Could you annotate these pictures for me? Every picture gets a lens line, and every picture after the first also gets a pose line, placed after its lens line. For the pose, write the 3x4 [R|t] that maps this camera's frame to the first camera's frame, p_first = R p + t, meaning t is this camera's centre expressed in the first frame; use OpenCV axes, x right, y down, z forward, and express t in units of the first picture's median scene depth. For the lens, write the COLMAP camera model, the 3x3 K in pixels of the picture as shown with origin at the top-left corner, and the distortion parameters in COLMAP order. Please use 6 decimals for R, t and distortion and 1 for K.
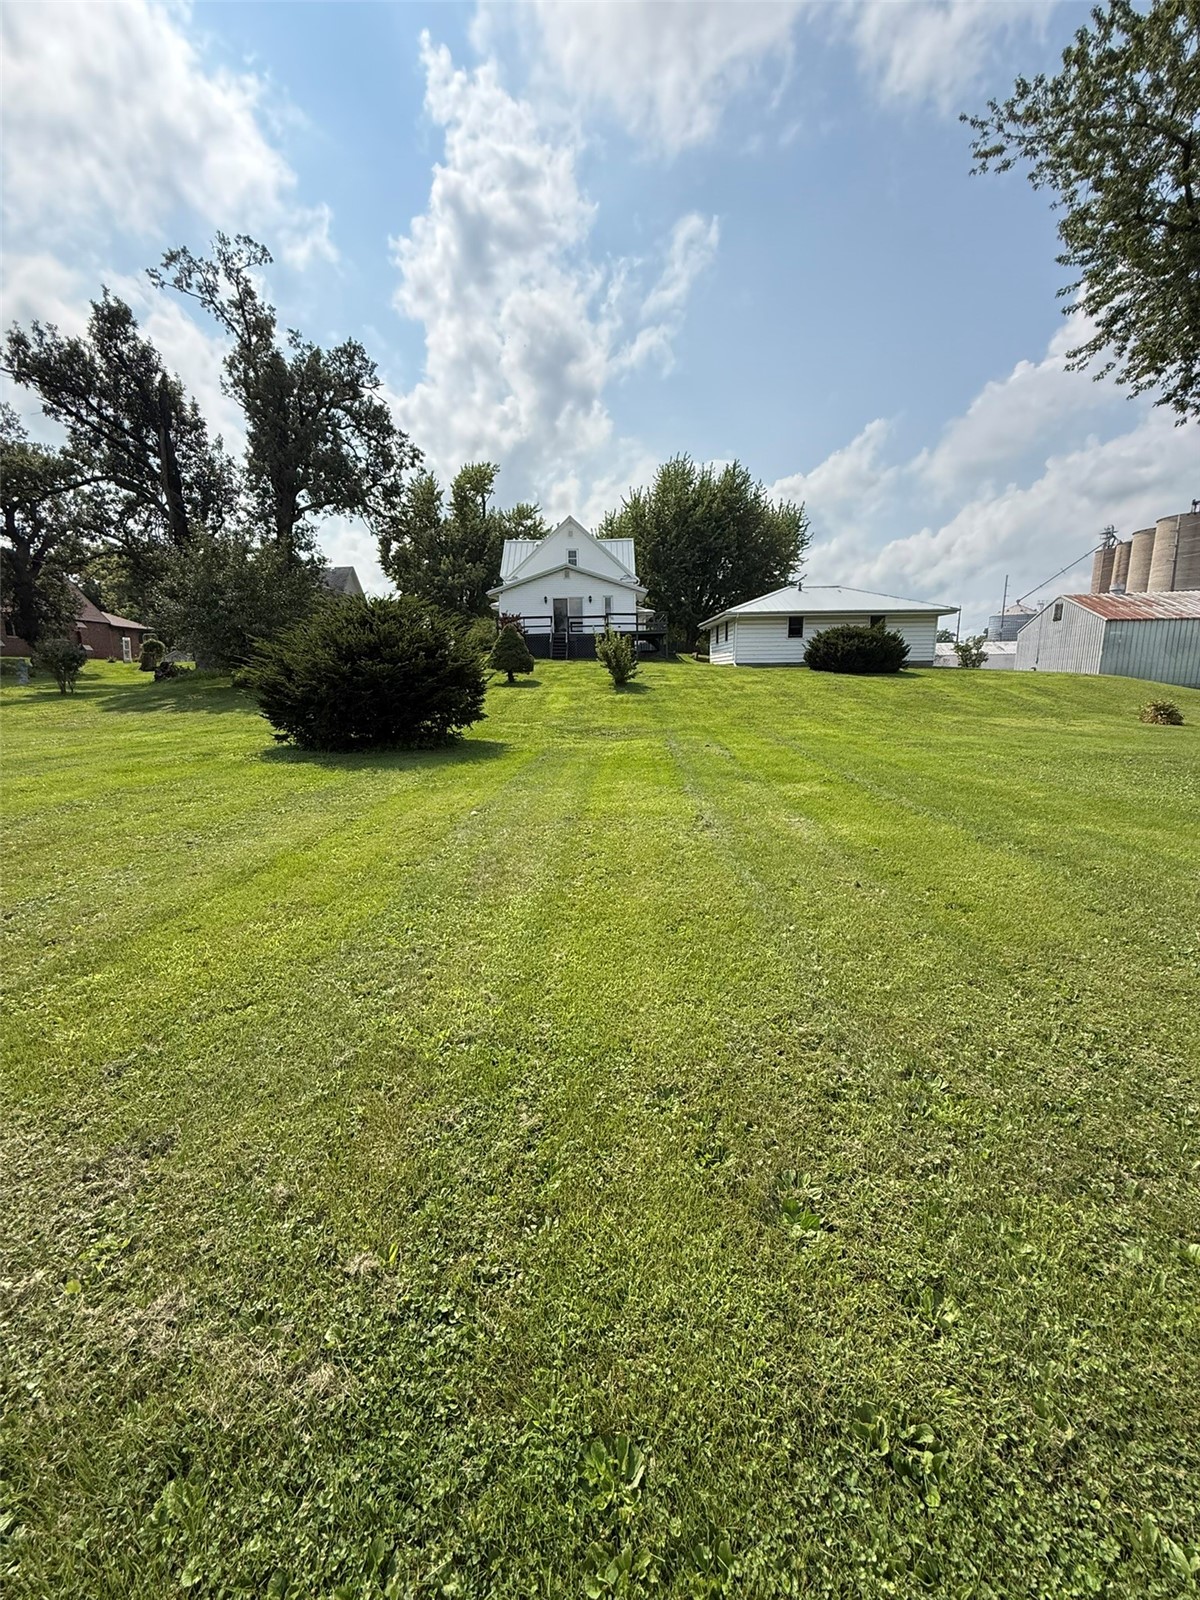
lens RADIAL K [[634.5, 0, 602.1], [0, 634.5, 806.0], [0, 0, 1]] dist [-0.006284, 0.000936]
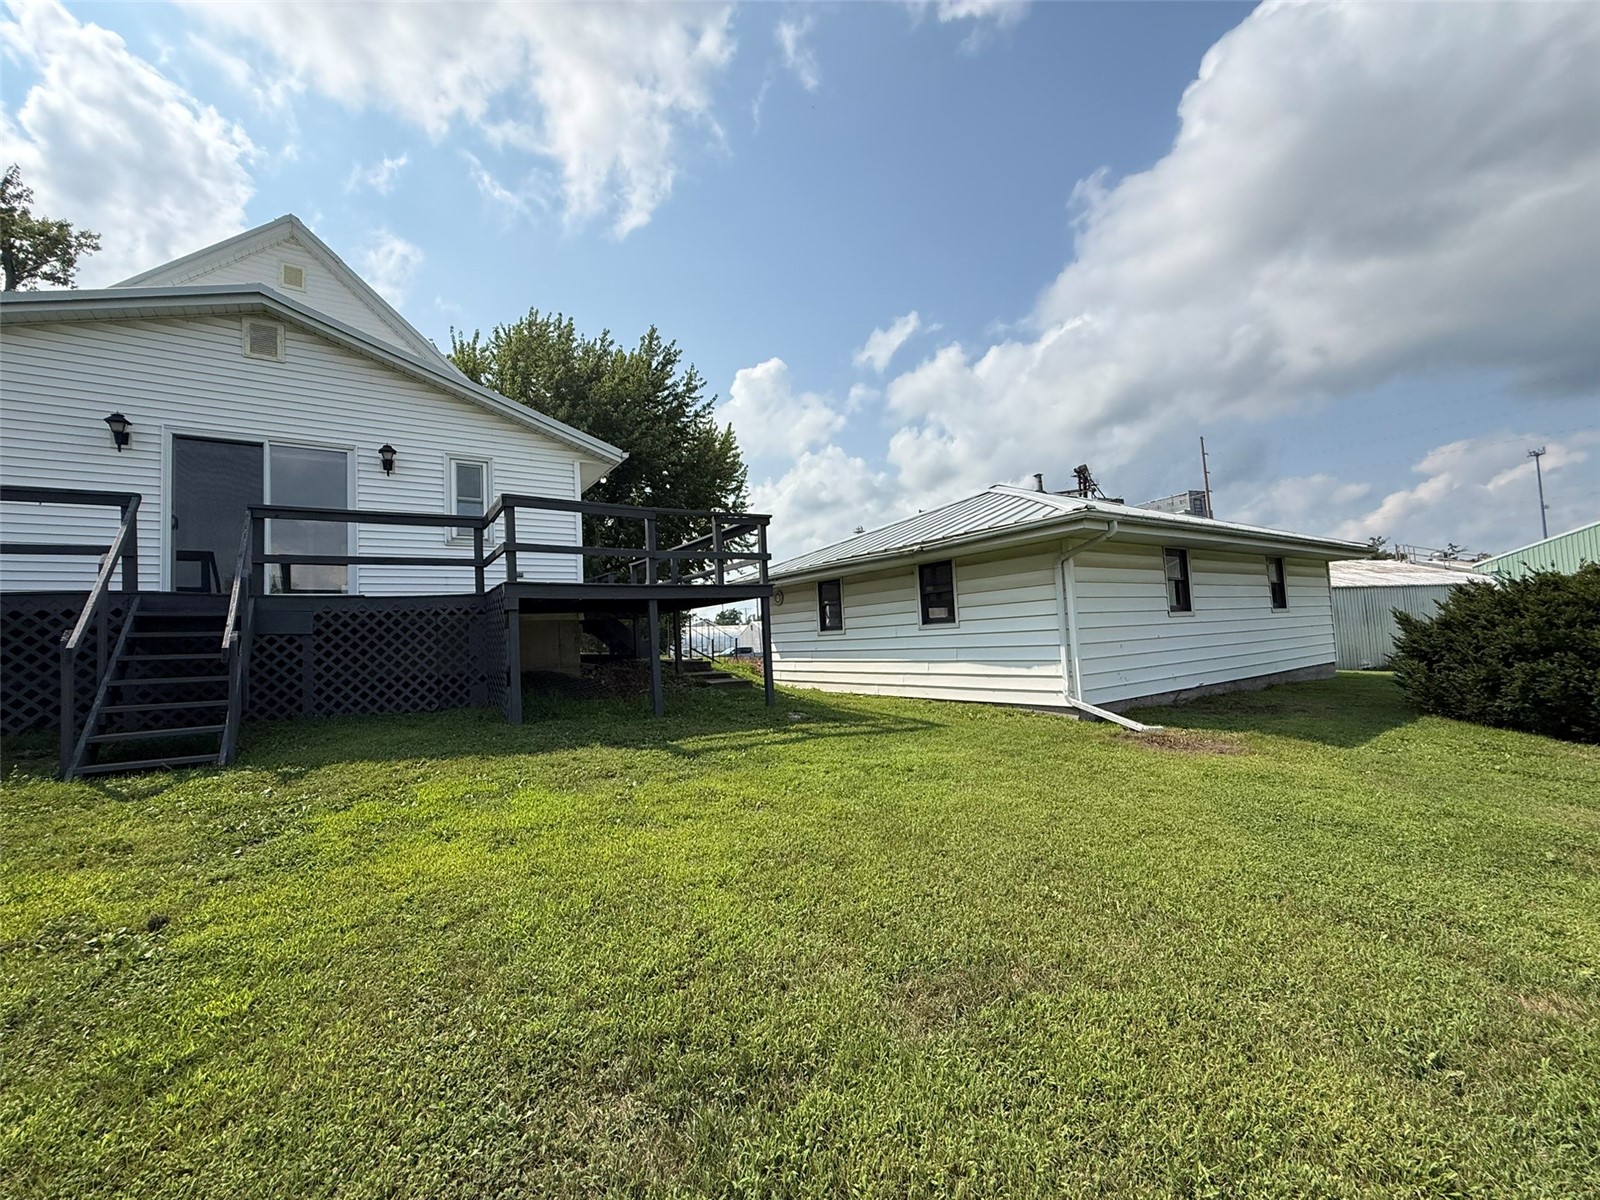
lens RADIAL K [[634.5, 0, 806.7], [0, 634.5, 598.9], [0, 0, 1]] dist [-0.006284, 0.000936]
pose [[0.818541, 0.007023, 0.574406, -0.026213], [0.145866, 0.964611, -0.219656, -0.200711], [-0.555620, 0.263584, 0.788549, 0.742837]]
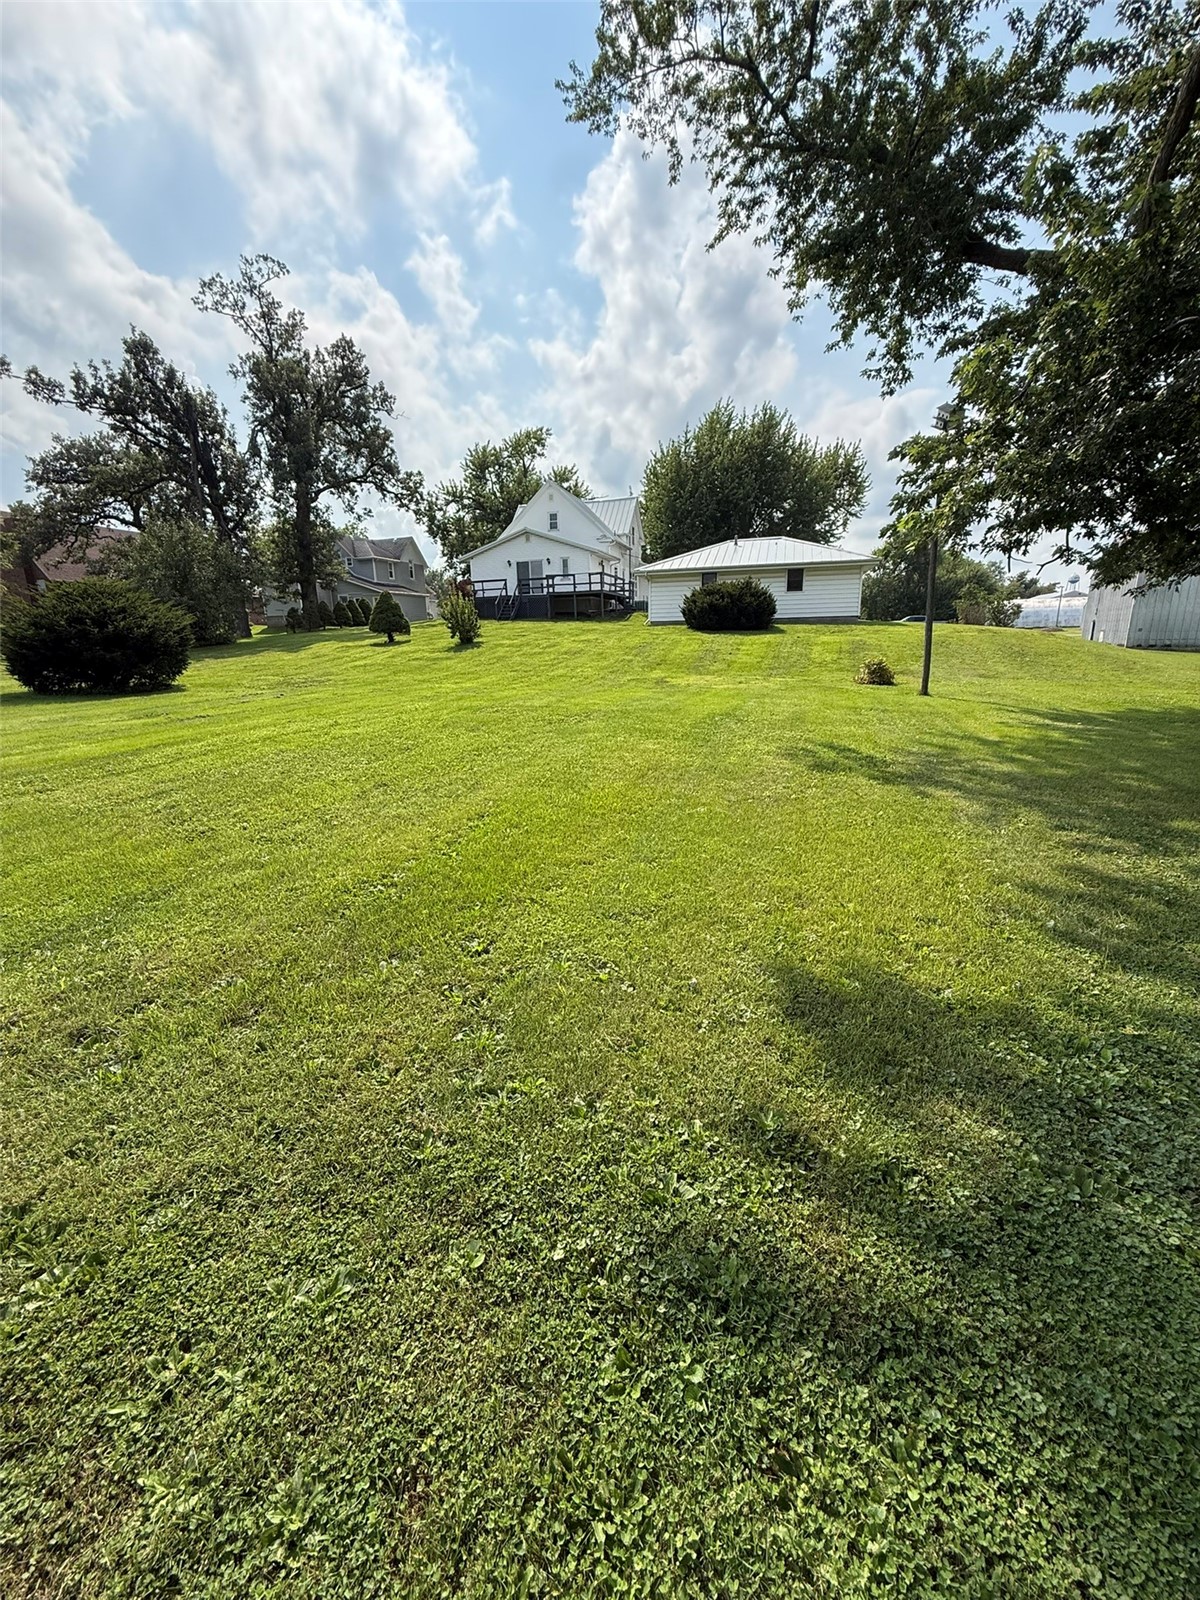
lens RADIAL K [[634.5, 0, 601.6], [0, 634.5, 797.5], [0, 0, 1]] dist [-0.006284, 0.000936]
pose [[0.961454, 0.060668, -0.268191, 0.368815], [-0.046734, 0.997220, 0.058041, -0.002946], [0.270966, -0.043270, 0.961616, 0.006519]]
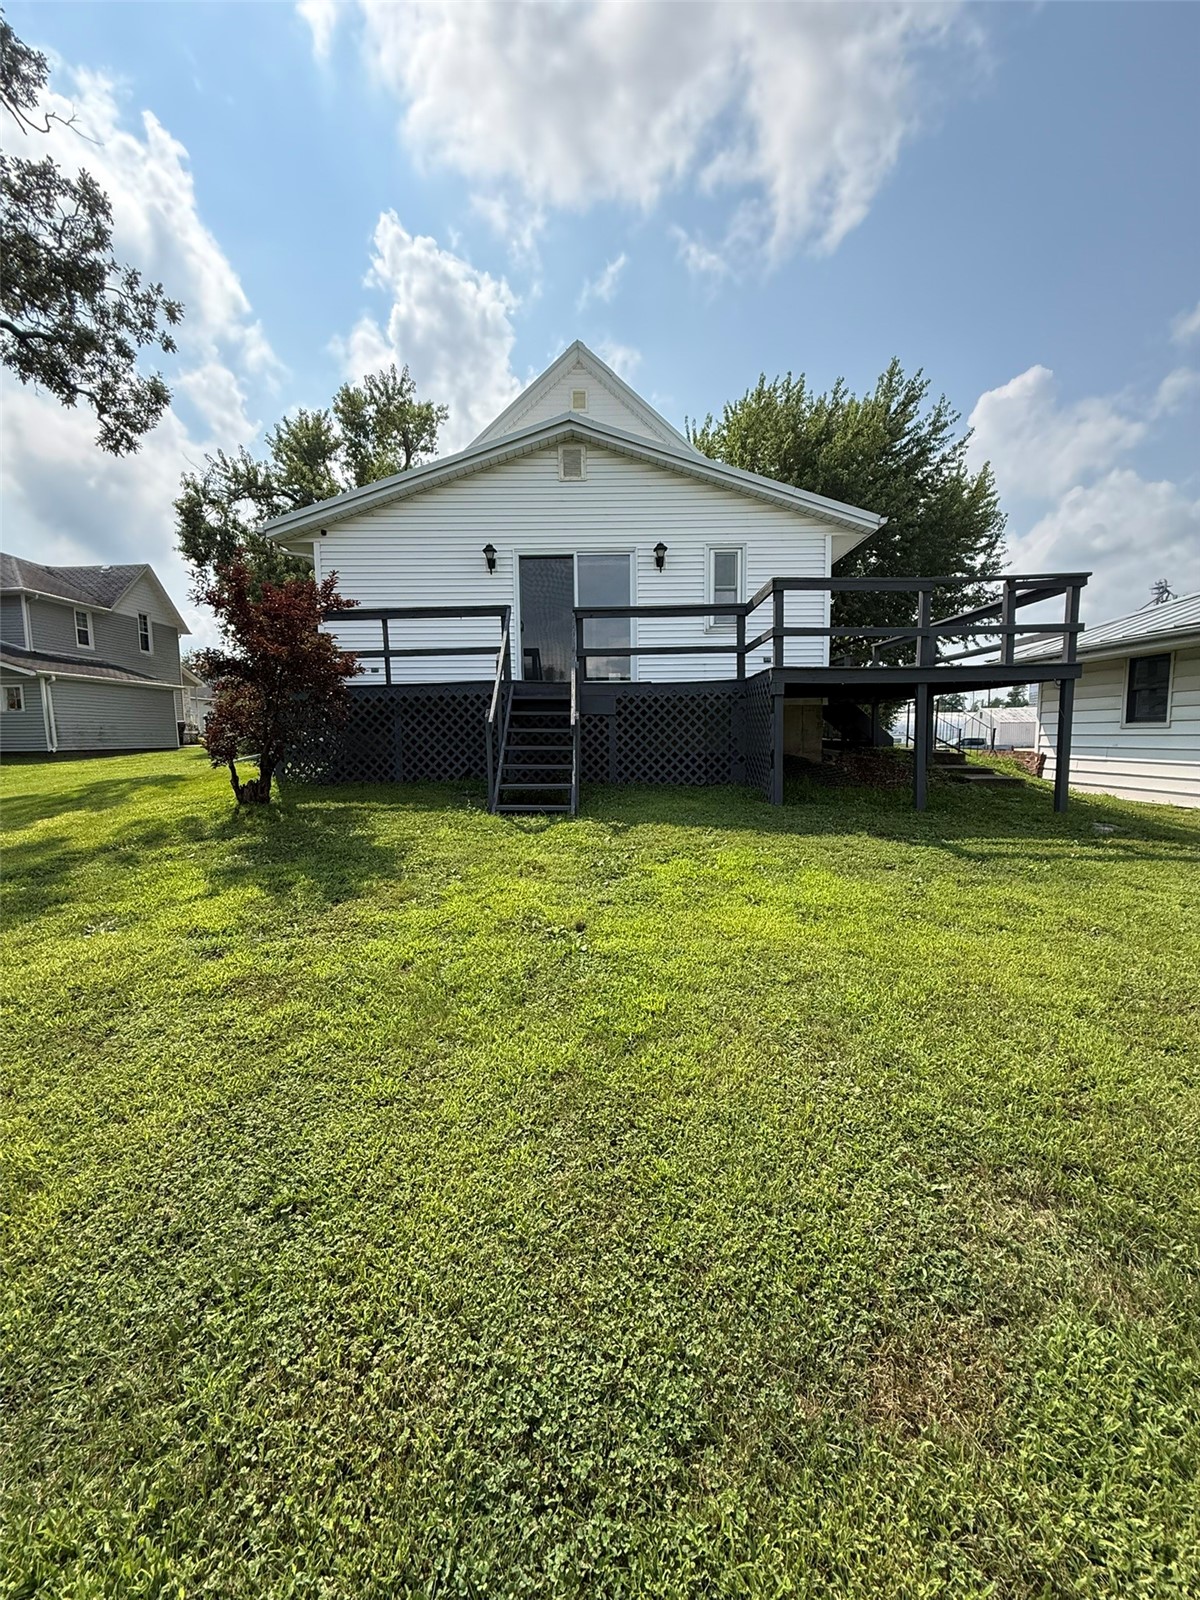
lens RADIAL K [[634.5, 0, 593.6], [0, 634.5, 796.2], [0, 0, 1]] dist [-0.006284, 0.000936]
pose [[0.999995, -0.001877, -0.002719, -0.046024], [0.001616, 0.995681, -0.092825, -0.203097], [0.002881, 0.092820, 0.995679, 0.751339]]
